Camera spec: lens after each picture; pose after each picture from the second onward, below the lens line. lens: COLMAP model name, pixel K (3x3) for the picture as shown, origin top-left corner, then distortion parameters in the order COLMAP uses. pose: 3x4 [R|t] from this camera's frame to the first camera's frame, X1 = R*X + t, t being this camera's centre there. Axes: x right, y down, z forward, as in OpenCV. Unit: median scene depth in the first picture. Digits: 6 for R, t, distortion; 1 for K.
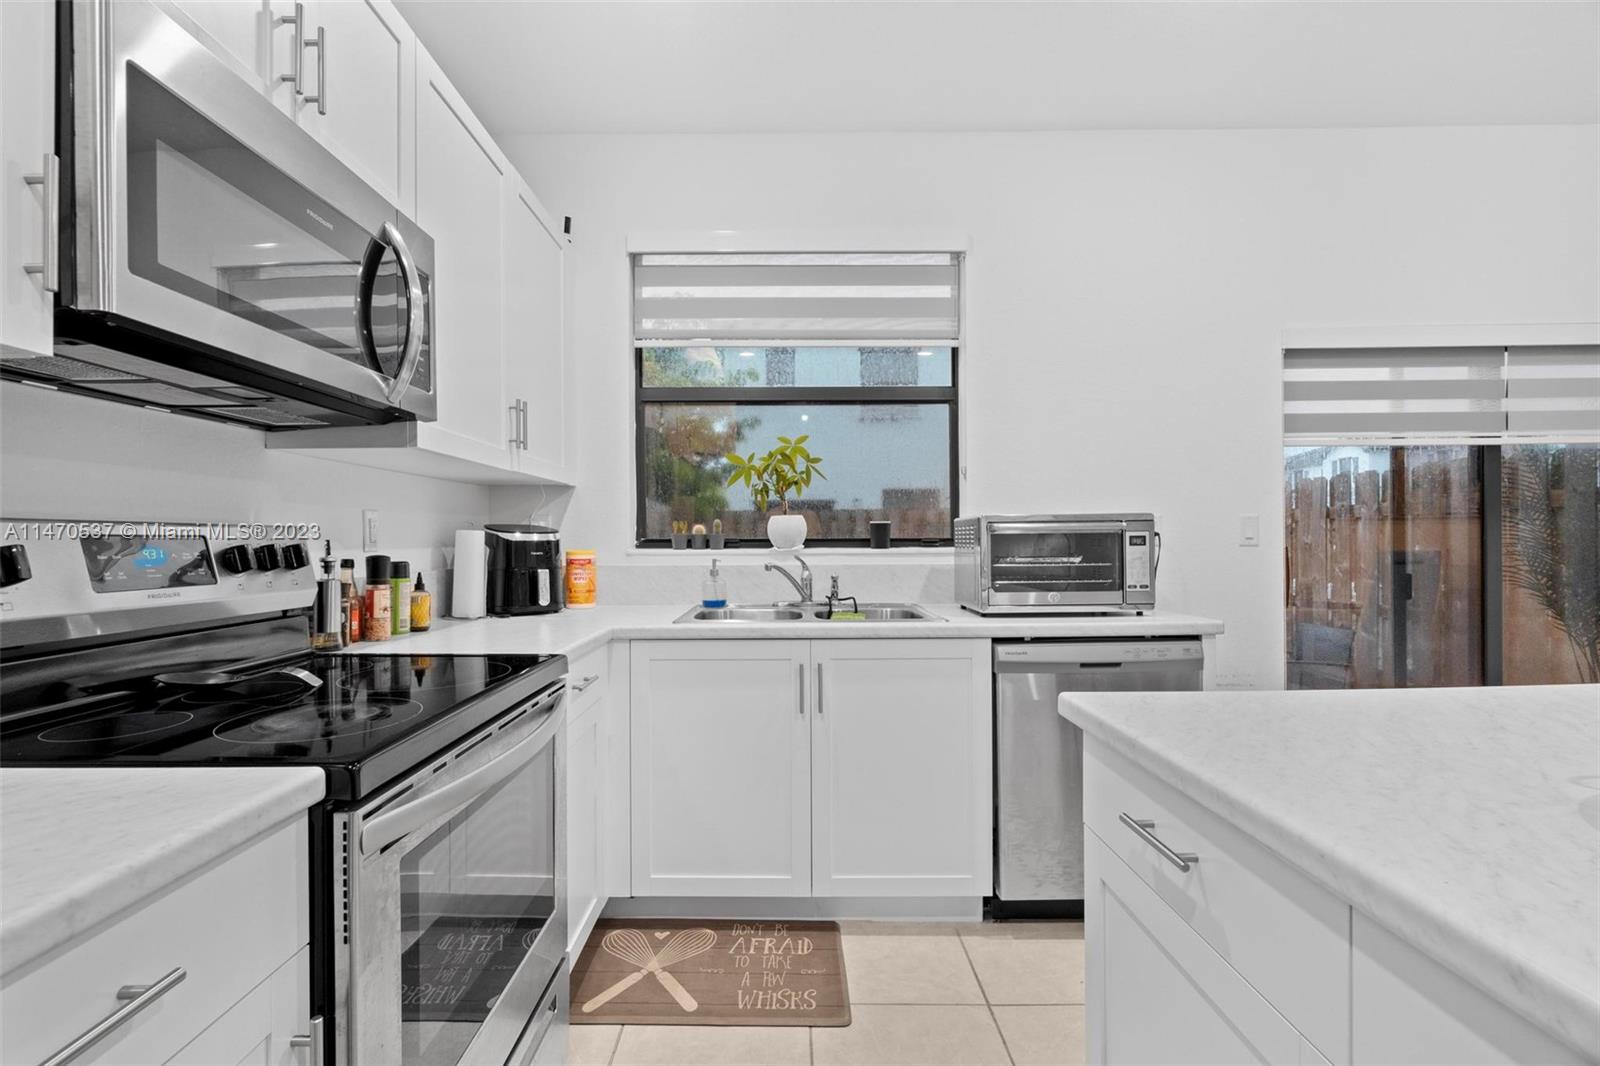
lens RADIAL K [[700.5, 0, 771.8], [0, 700.5, 534.9], [0, 0, 1]] dist [-0.008283, -0.000473]
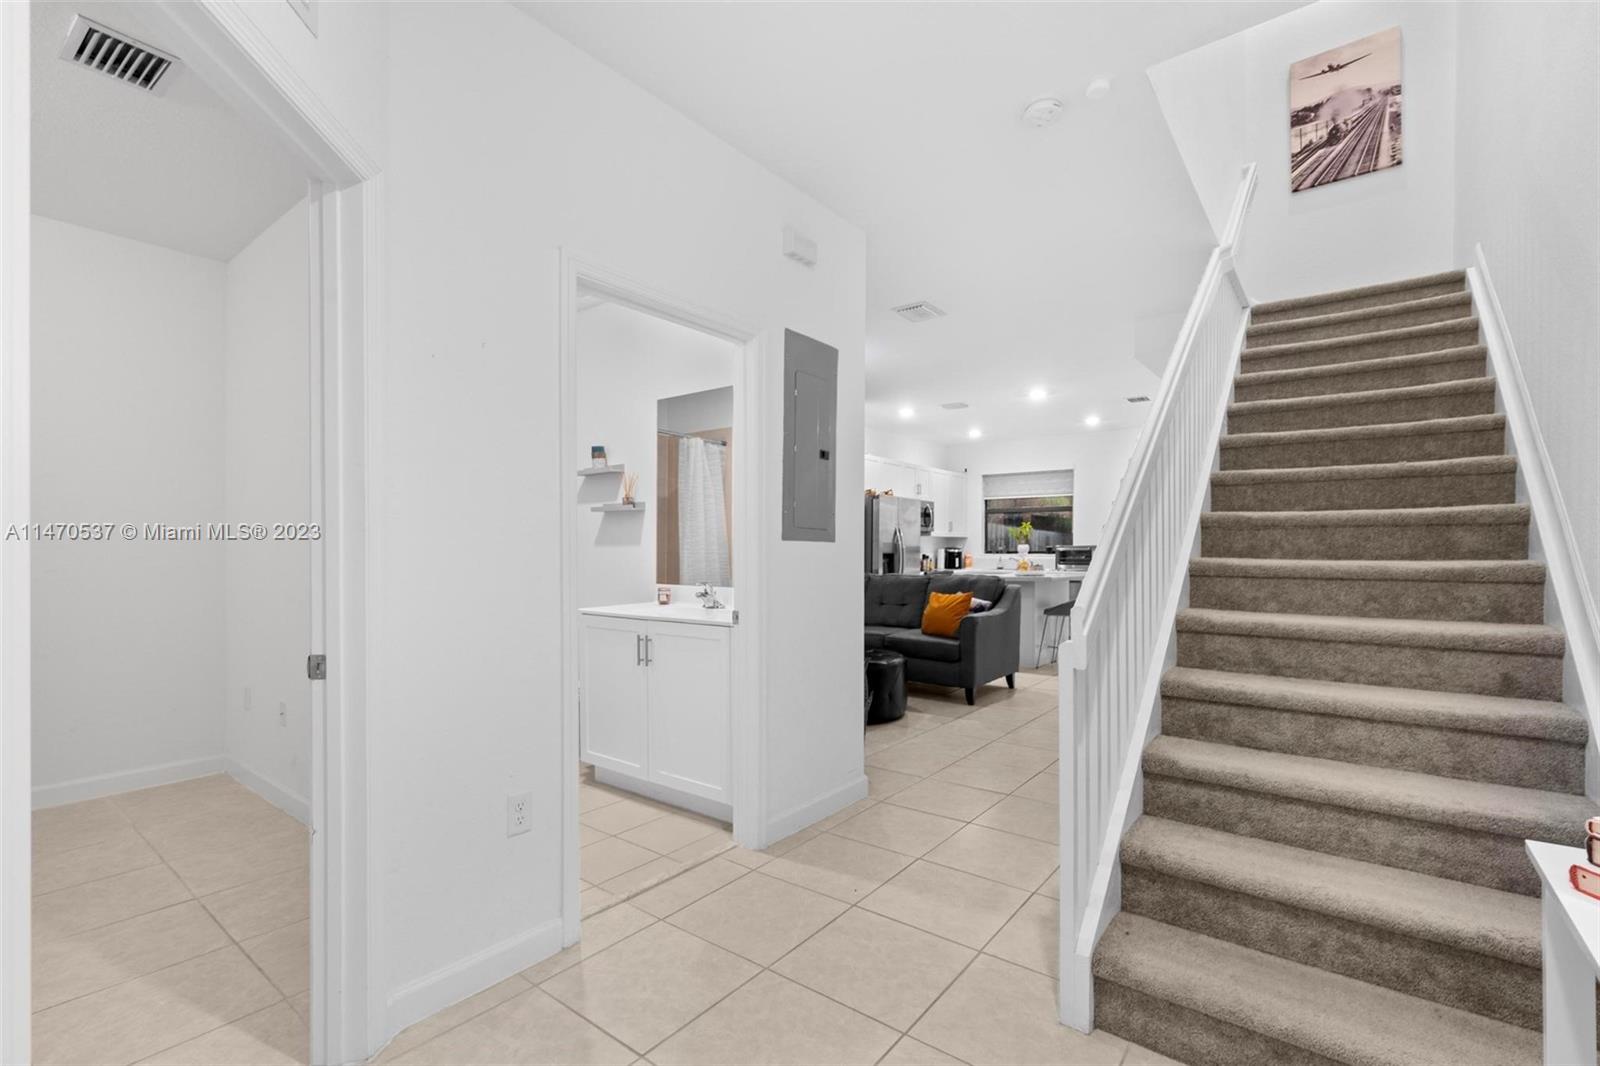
lens RADIAL K [[700.5, 0, 809.4], [0, 700.5, 547.0], [0, 0, 1]] dist [-0.008283, -0.000473]
pose [[0.800349, 0.000798, -0.599534, 1.602571], [-0.000558, 1.000000, 0.000586, -0.022532], [0.599534, -0.000134, 0.800349, -3.138433]]
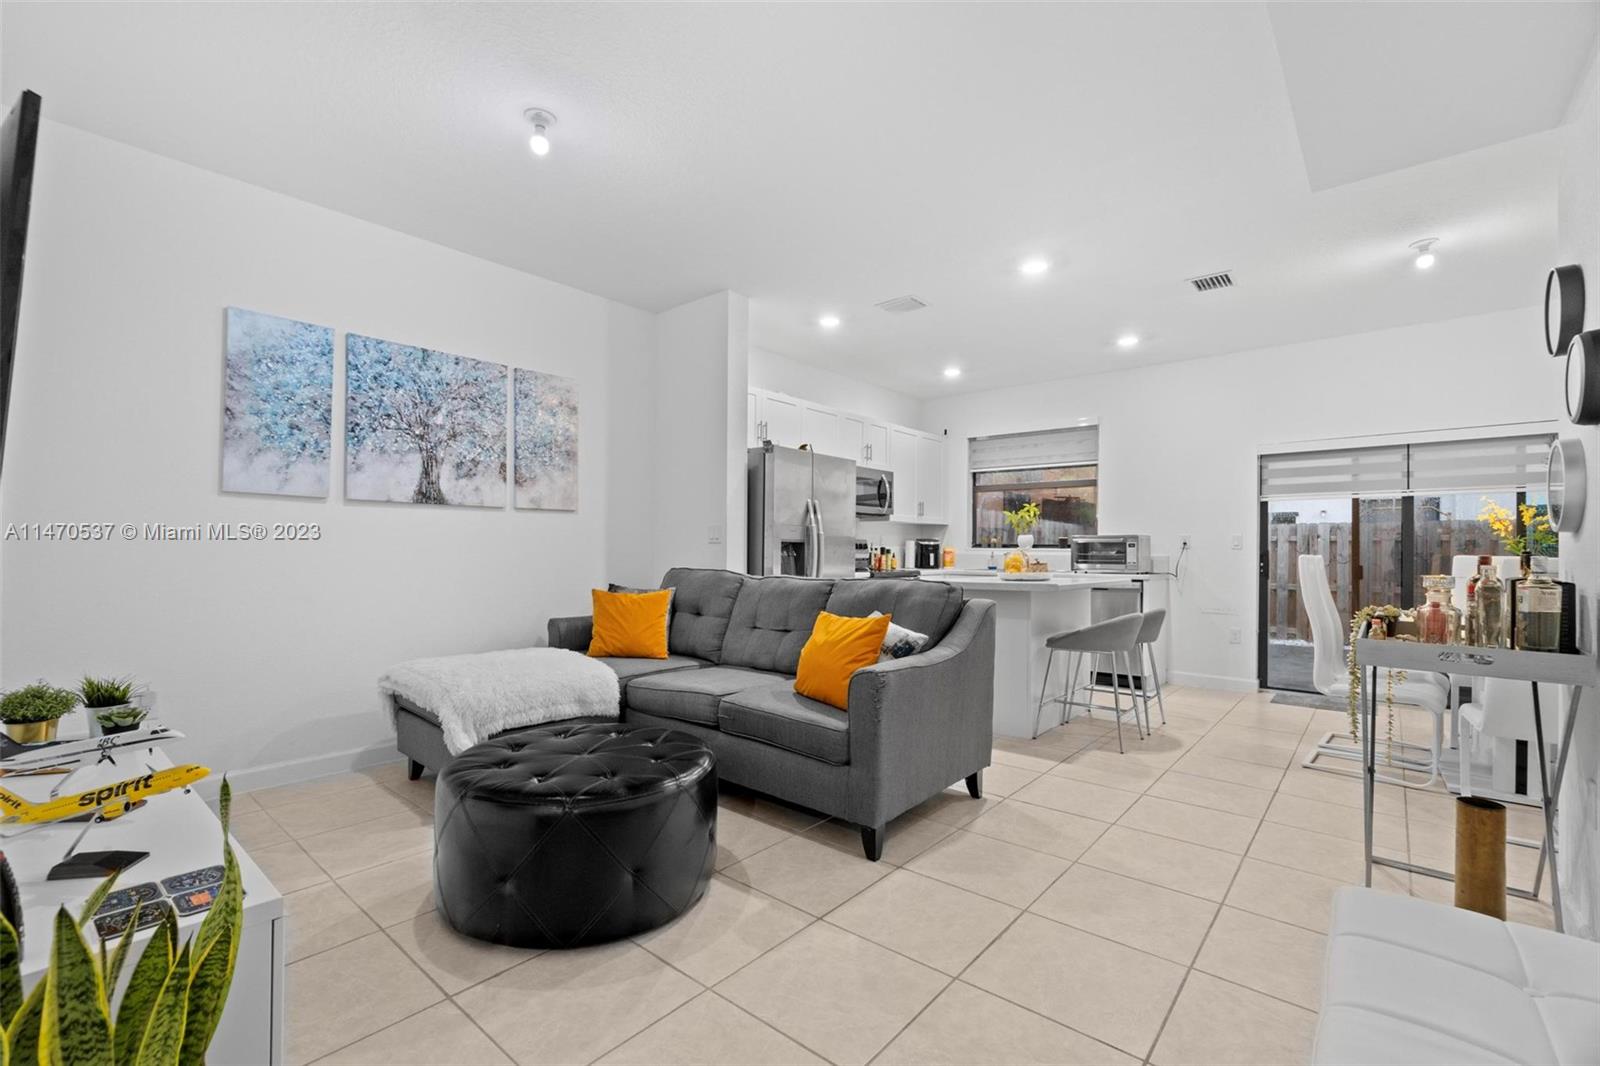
lens RADIAL K [[700.5, 0, 784.3], [0, 700.5, 541.4], [0, 0, 1]] dist [-0.008283, -0.000473]
pose [[0.762378, 0.002050, -0.647129, 1.230209], [-0.007379, 0.999958, -0.005526, 0.018110], [0.647090, 0.008988, 0.762360, -1.858089]]
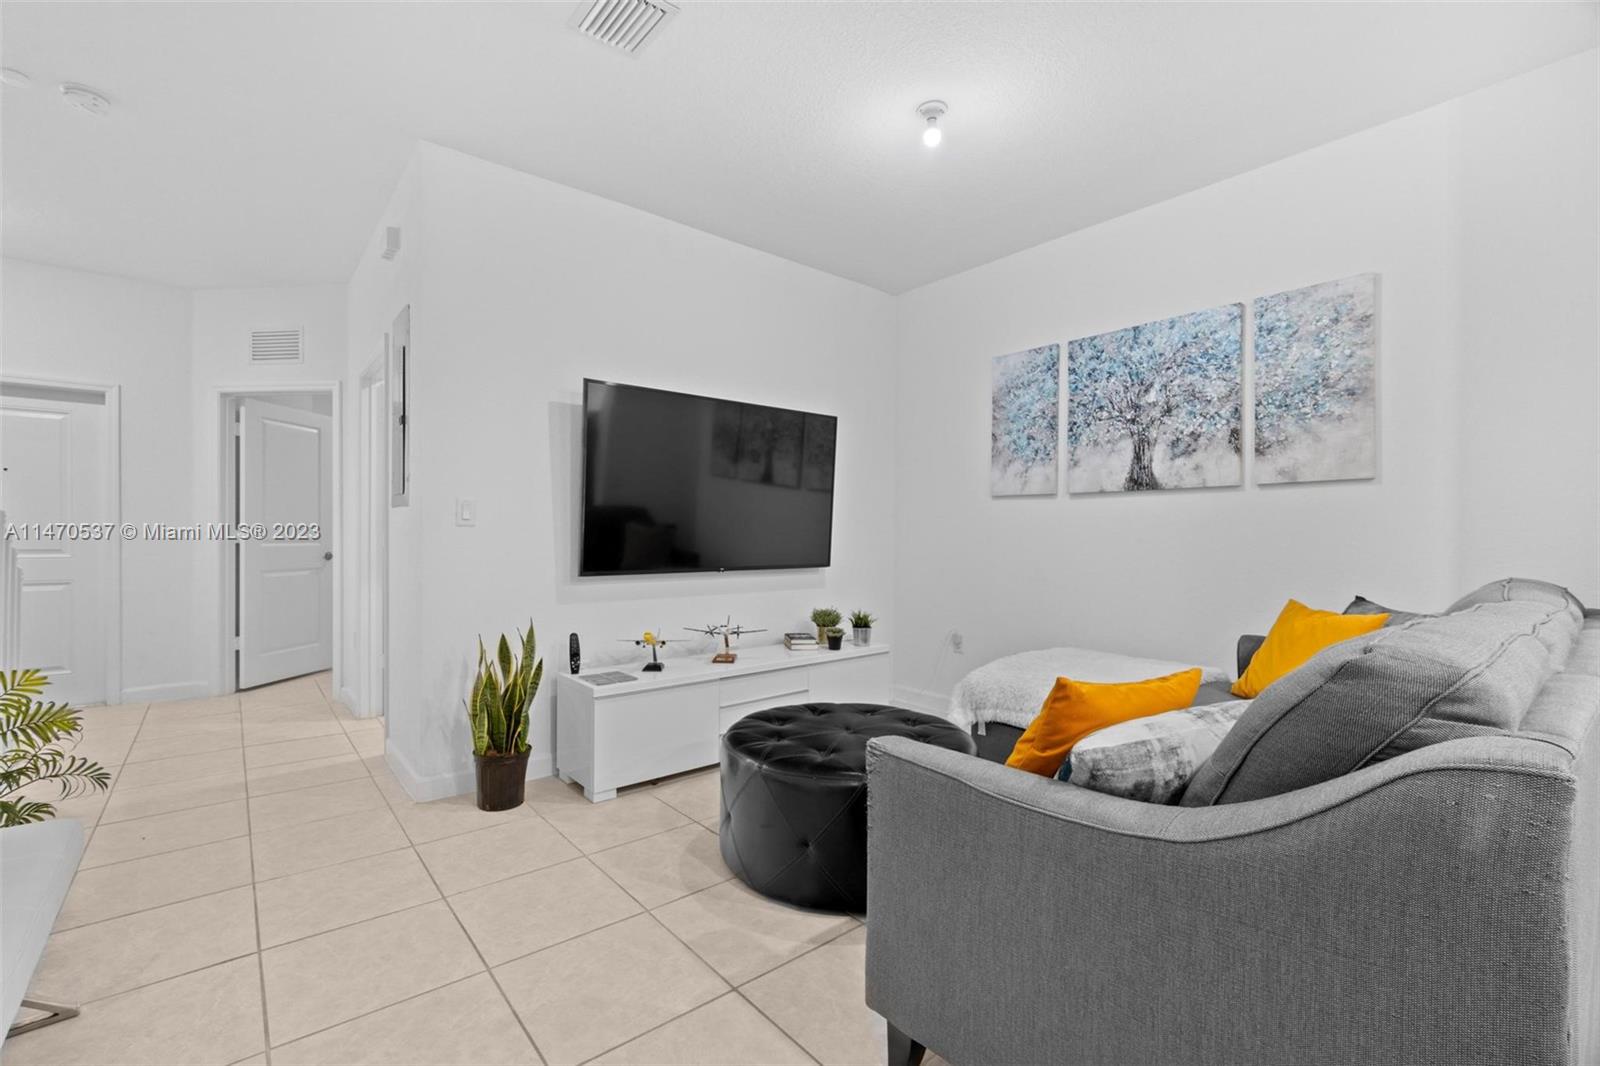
lens RADIAL K [[700.5, 0, 792.2], [0, 700.5, 536.9], [0, 0, 1]] dist [-0.008283, -0.000473]
pose [[-0.769302, -0.001691, -0.638883, 1.088709], [-0.000685, 0.999998, -0.001822, 0.031714], [0.638885, -0.000964, -0.769302, -0.414289]]
